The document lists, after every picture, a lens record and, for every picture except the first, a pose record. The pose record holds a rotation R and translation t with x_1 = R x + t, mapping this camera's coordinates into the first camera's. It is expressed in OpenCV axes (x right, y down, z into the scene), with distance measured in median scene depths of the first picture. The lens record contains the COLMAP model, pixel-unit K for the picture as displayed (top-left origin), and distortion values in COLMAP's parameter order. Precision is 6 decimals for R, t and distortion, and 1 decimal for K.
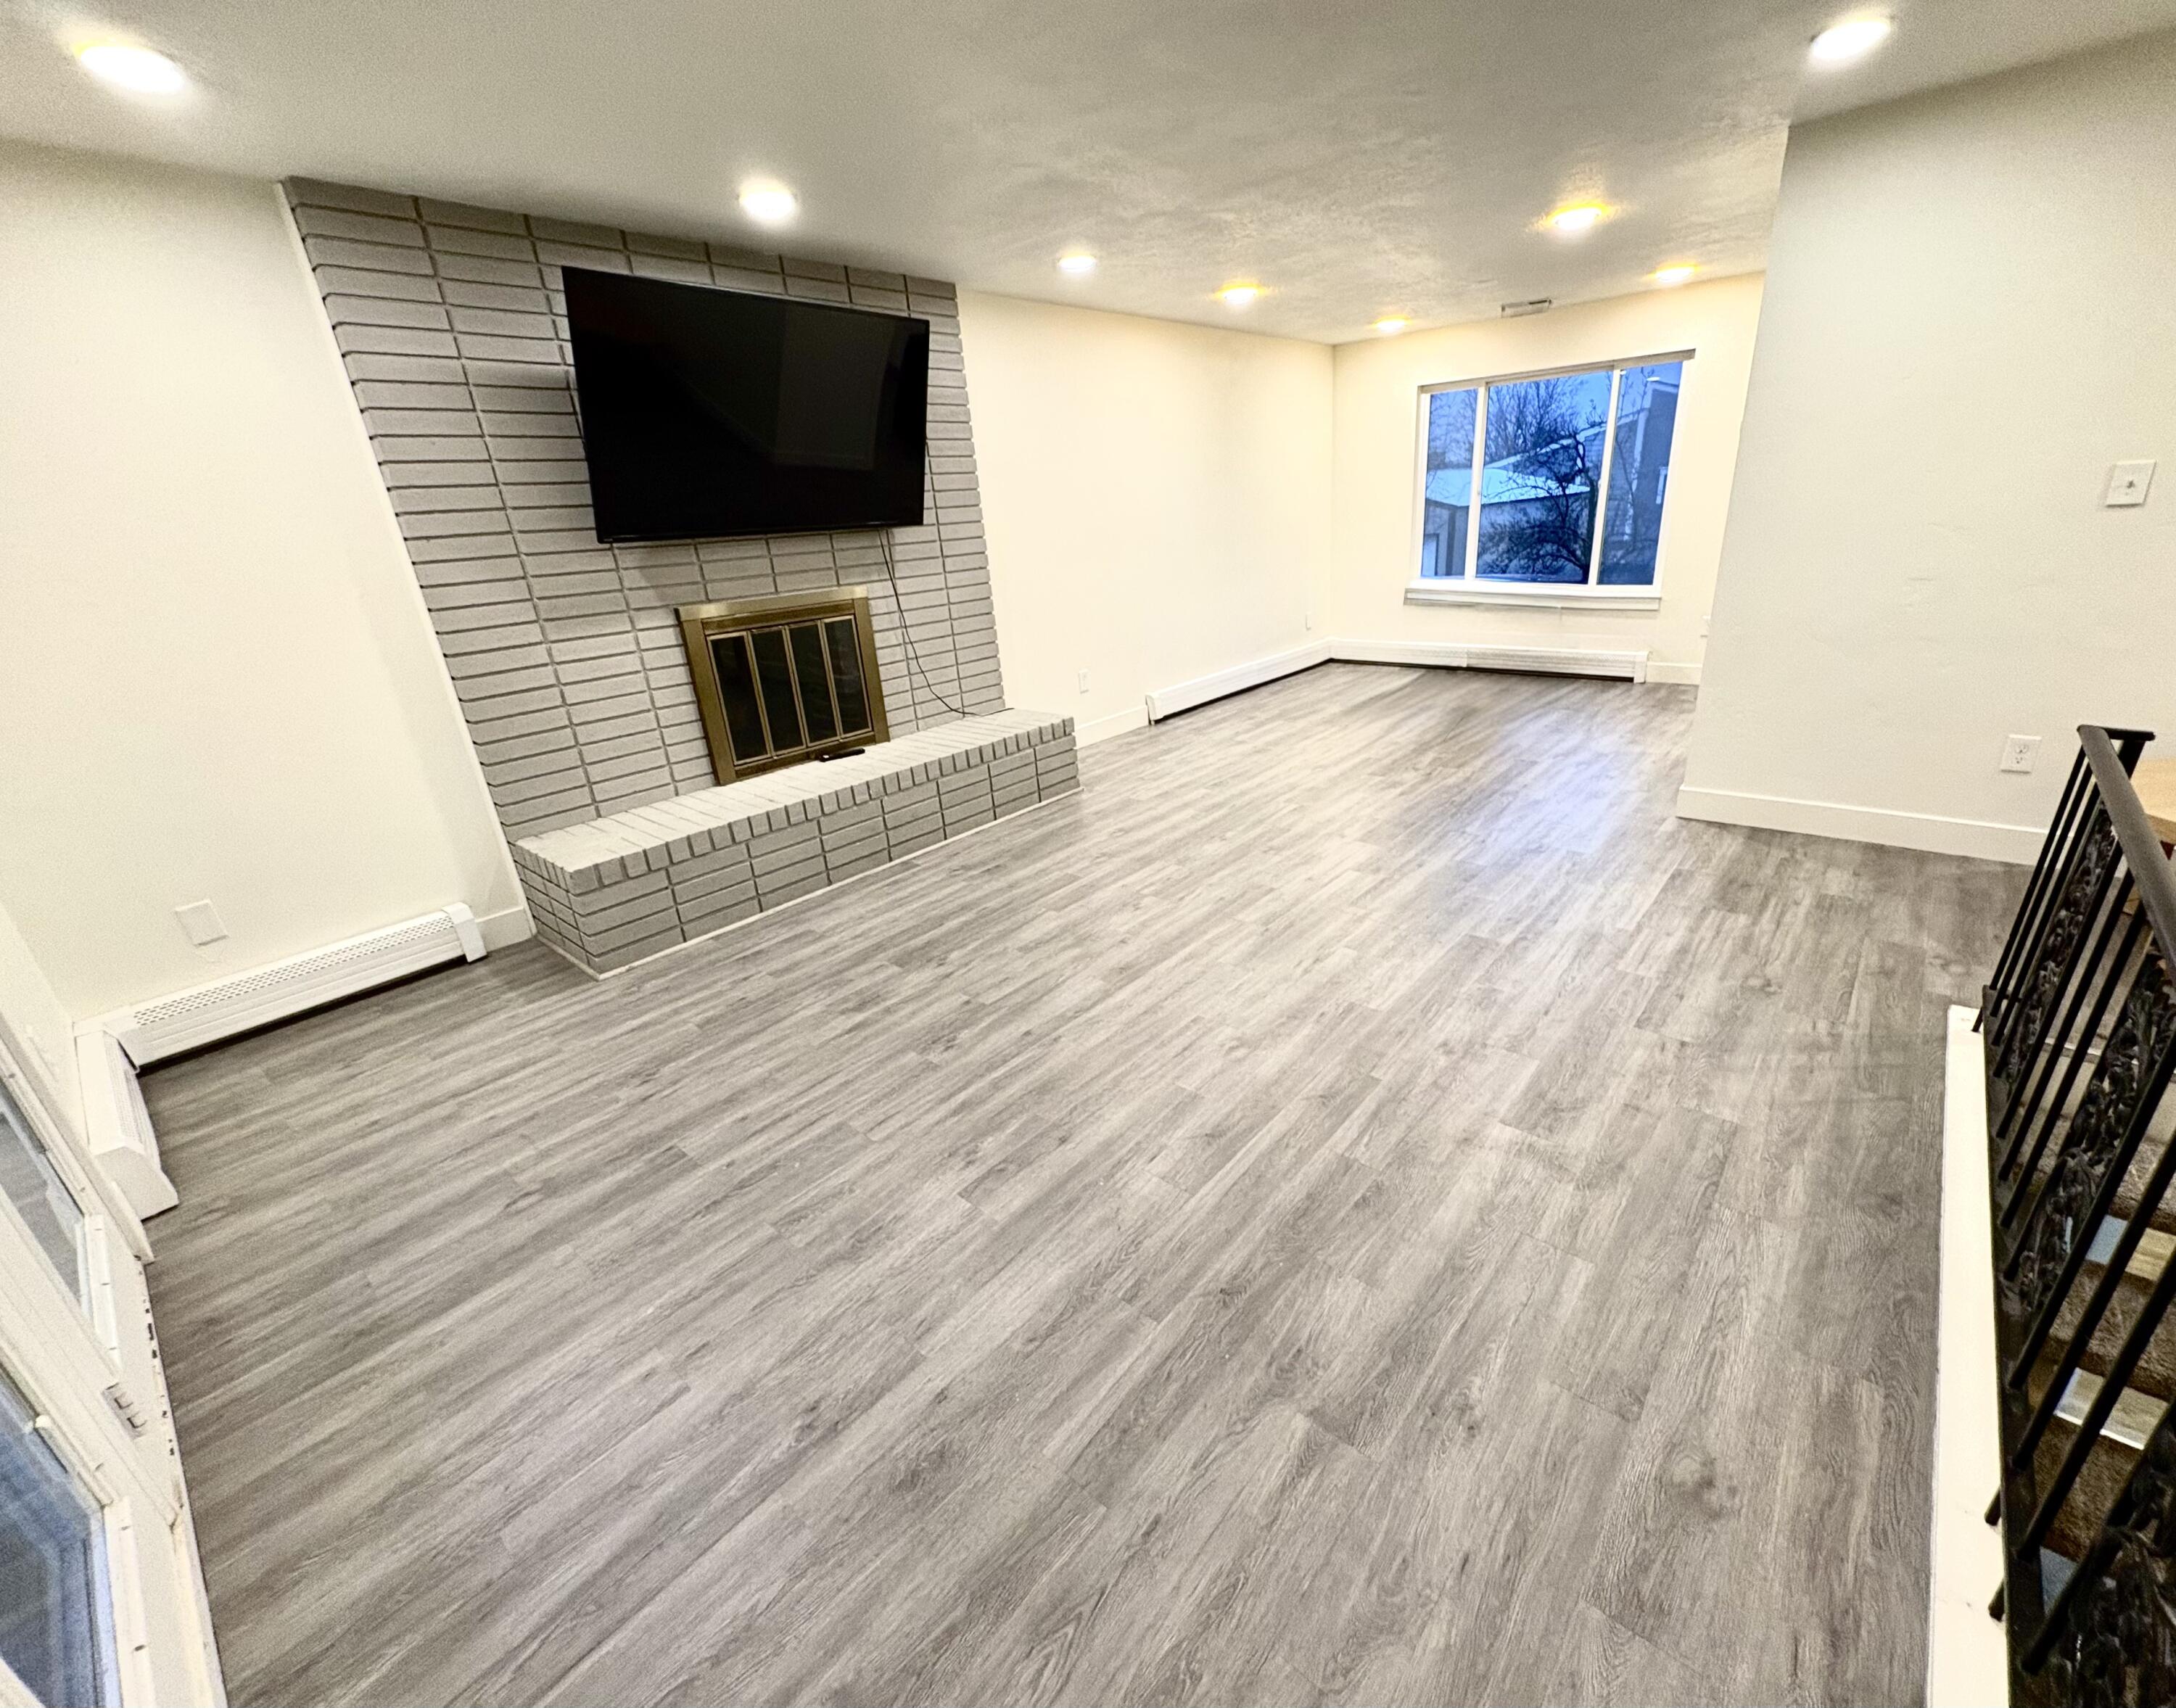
lens RADIAL K [[903.1, 0, 1132.1], [0, 903.1, 853.7], [0, 0, 1]] dist [-0.006585, 0.000006]
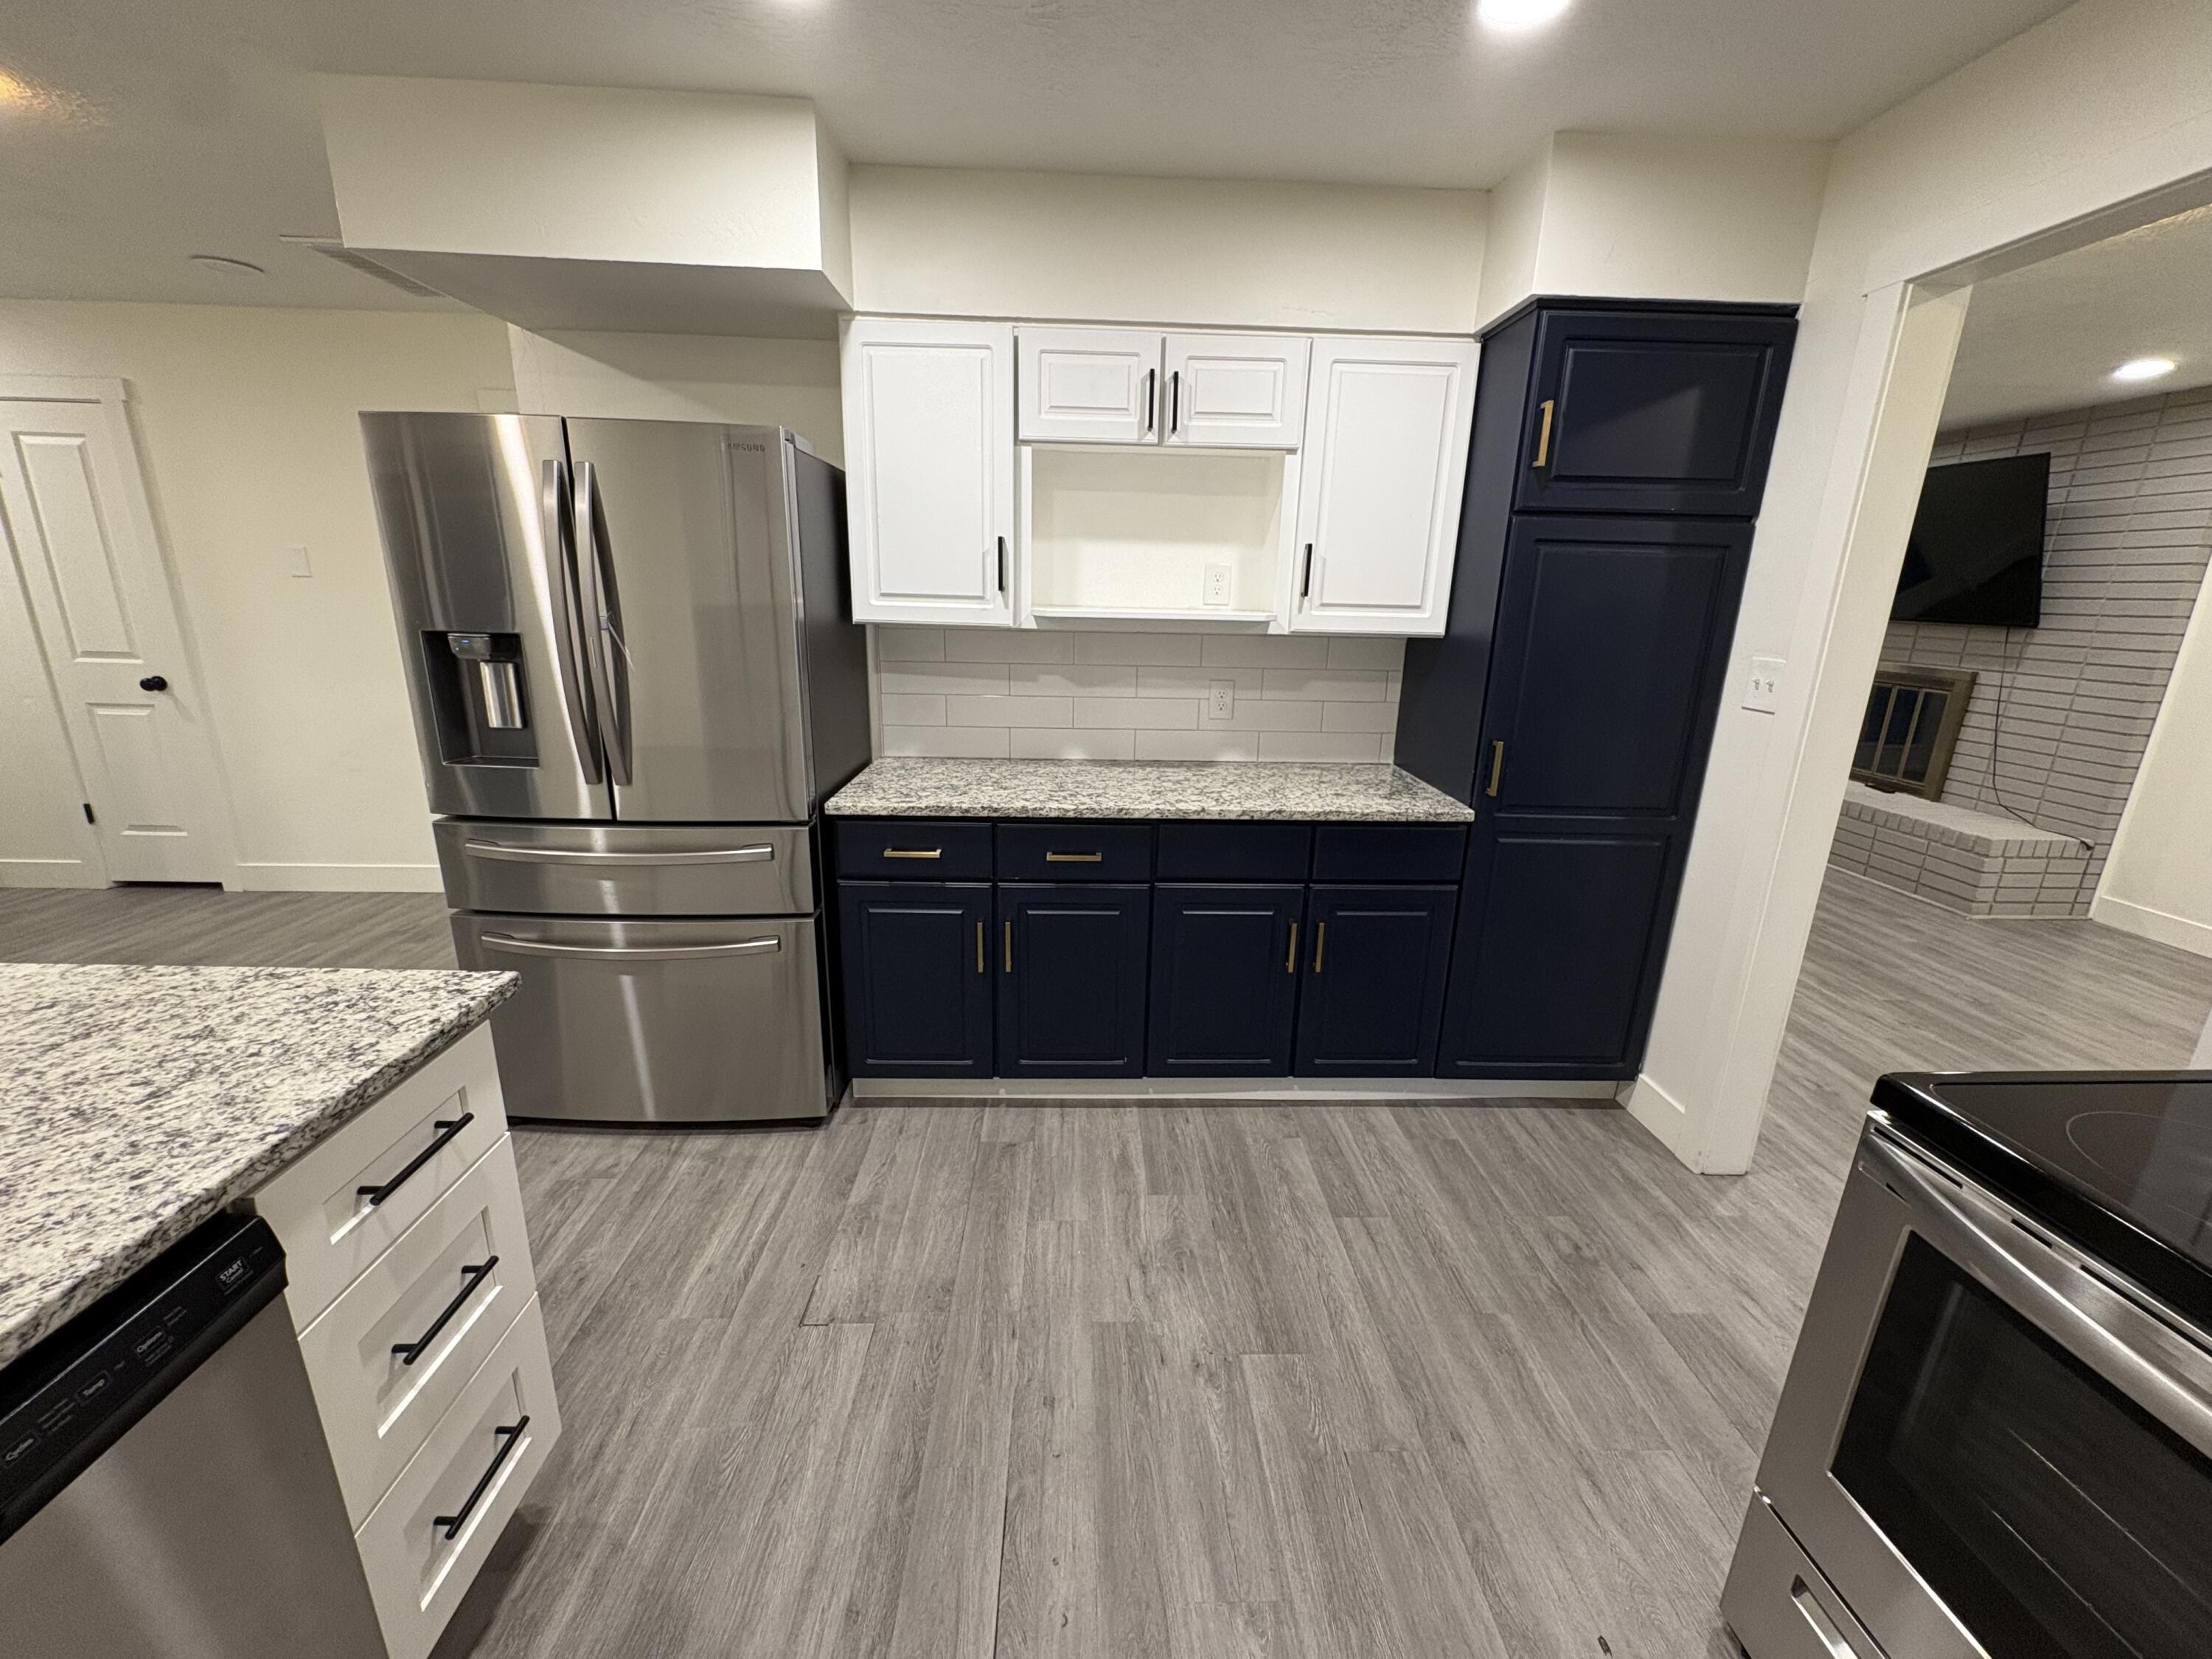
lens RADIAL K [[878.9, 0, 1105.7], [0, 878.9, 831.4], [0, 0, 1]] dist [-0.000953, -0.000370]
pose [[-0.742482, 0.223642, -0.631431, 1.440537], [-0.220925, 0.808128, 0.546005, -0.550322], [0.632387, 0.544897, -0.550612, 1.122268]]
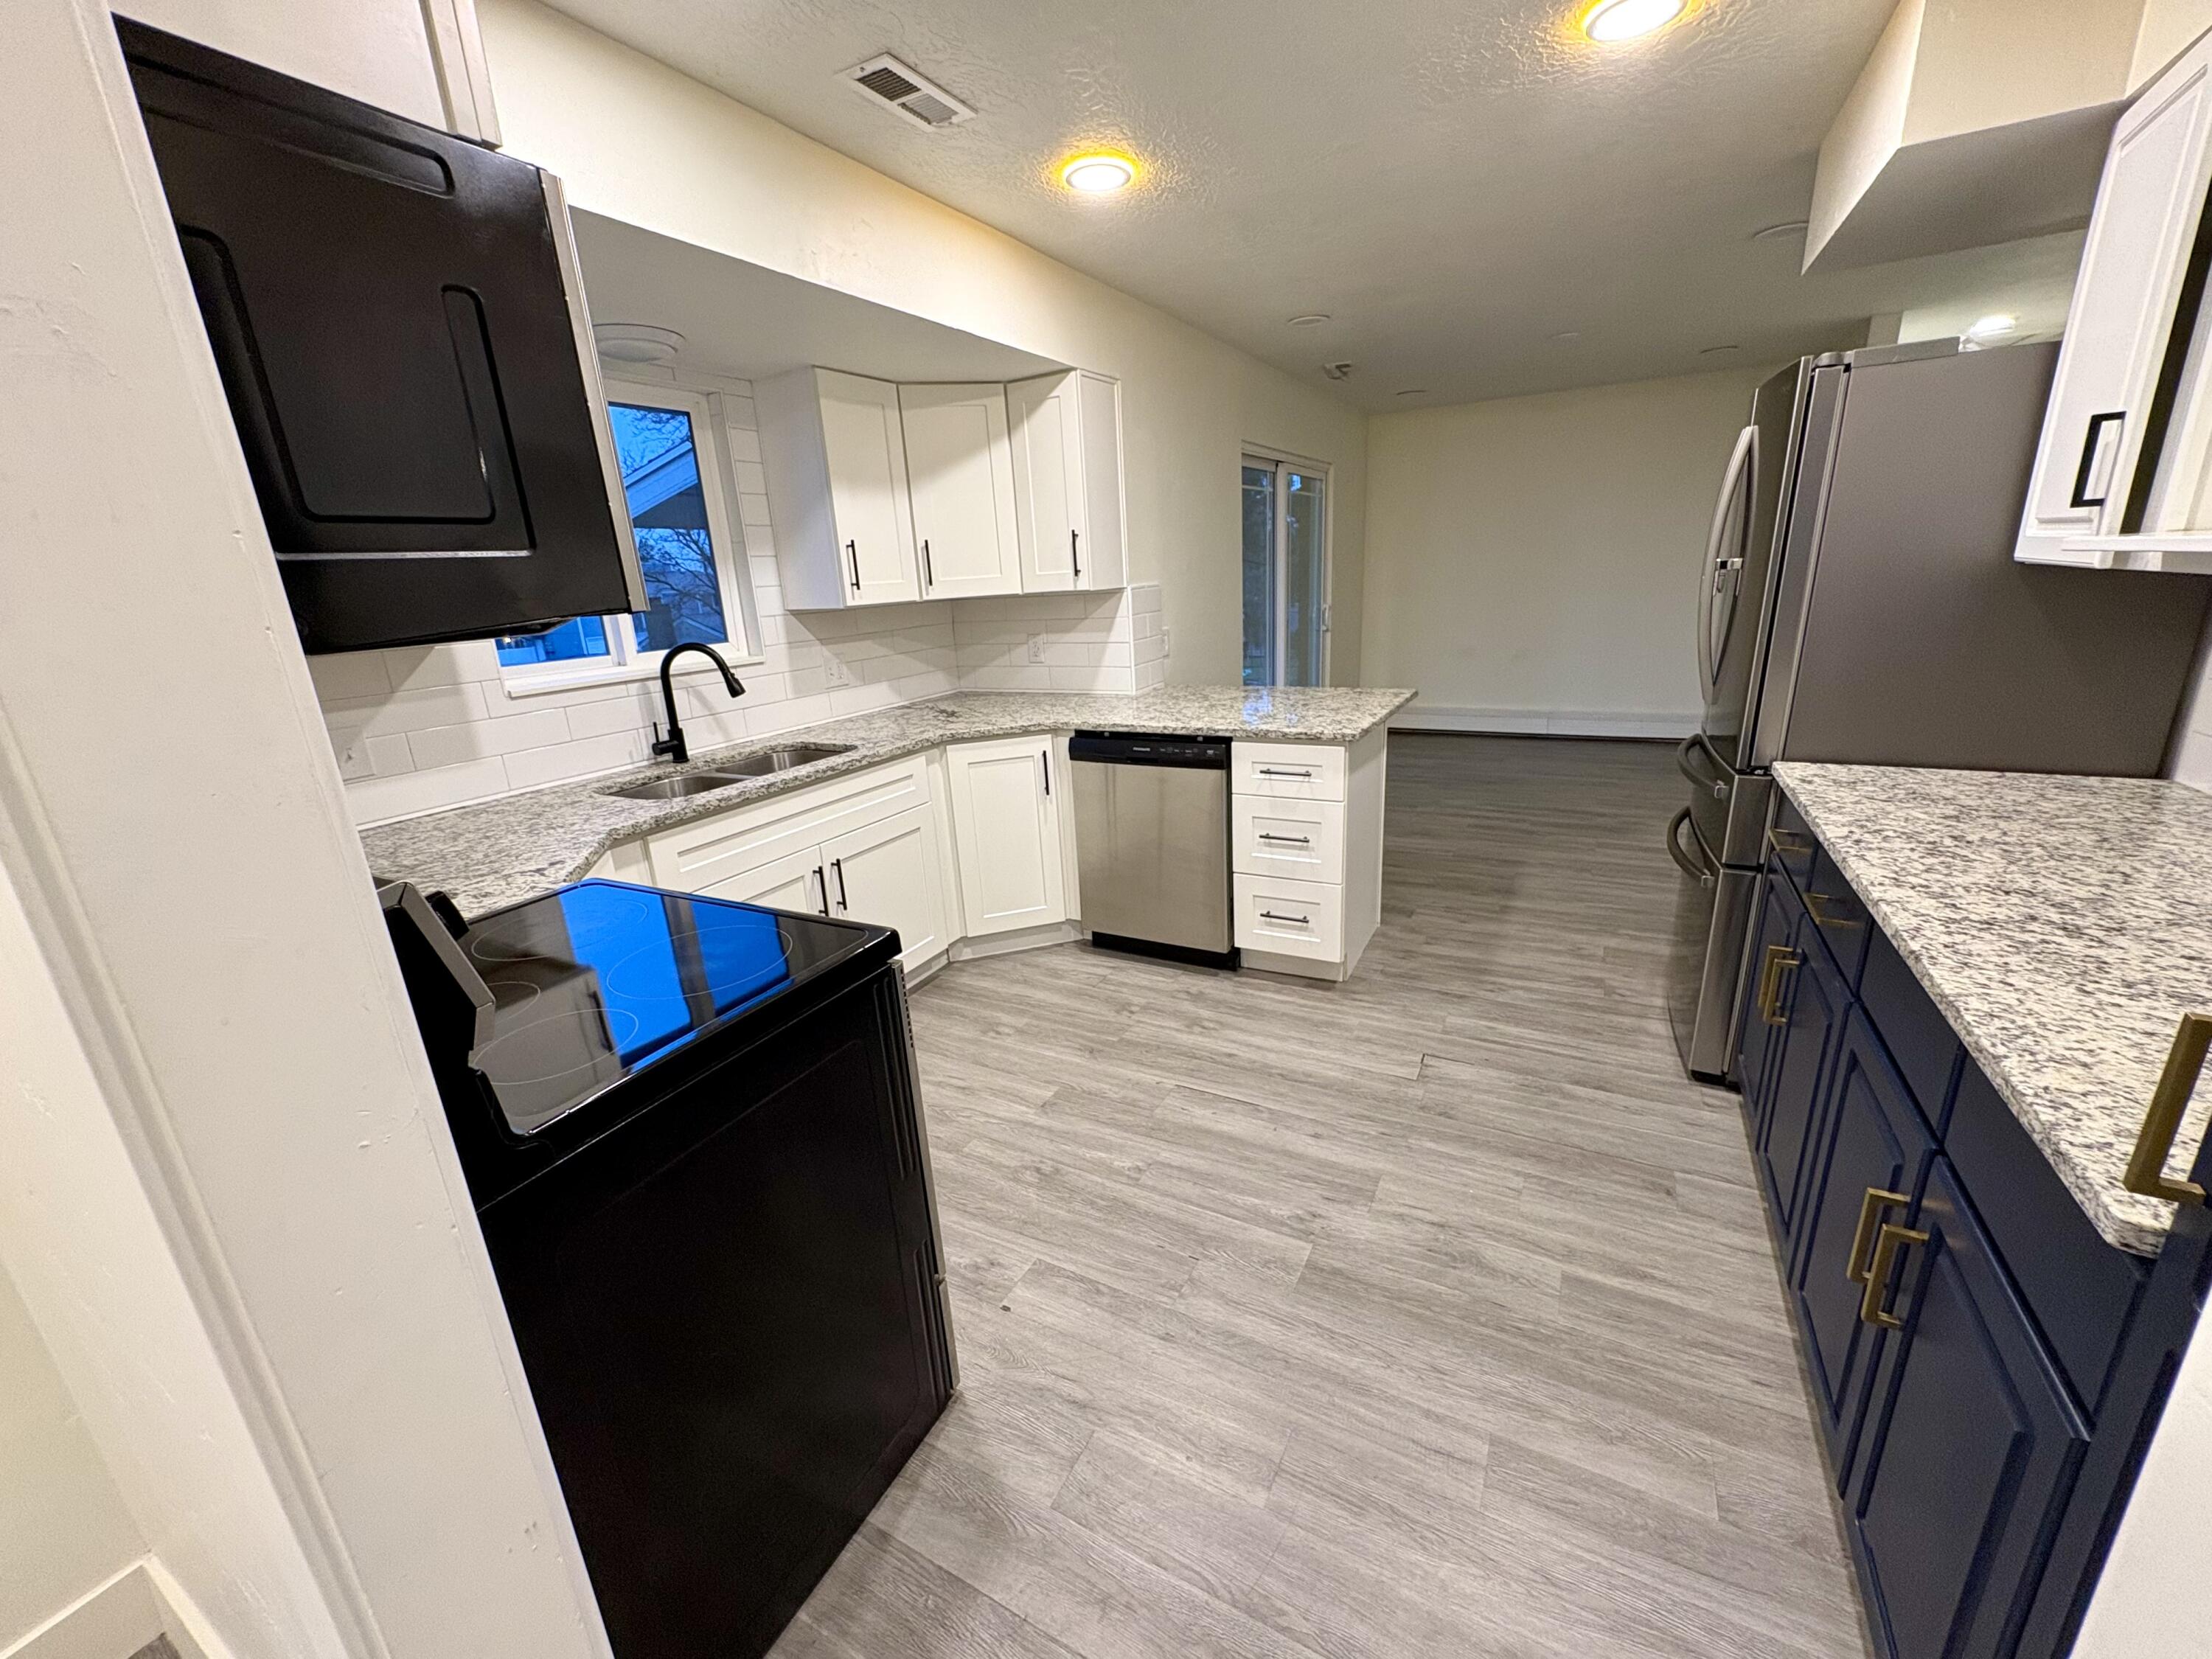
lens RADIAL K [[878.9, 0, 1107.1], [0, 878.9, 832.8], [0, 0, 1]] dist [-0.000953, -0.000370]
pose [[-0.193298, -0.210673, 0.958255, 0.763830], [0.417711, 0.866069, 0.274666, -0.487797], [-0.887780, 0.453366, -0.079409, 1.101567]]
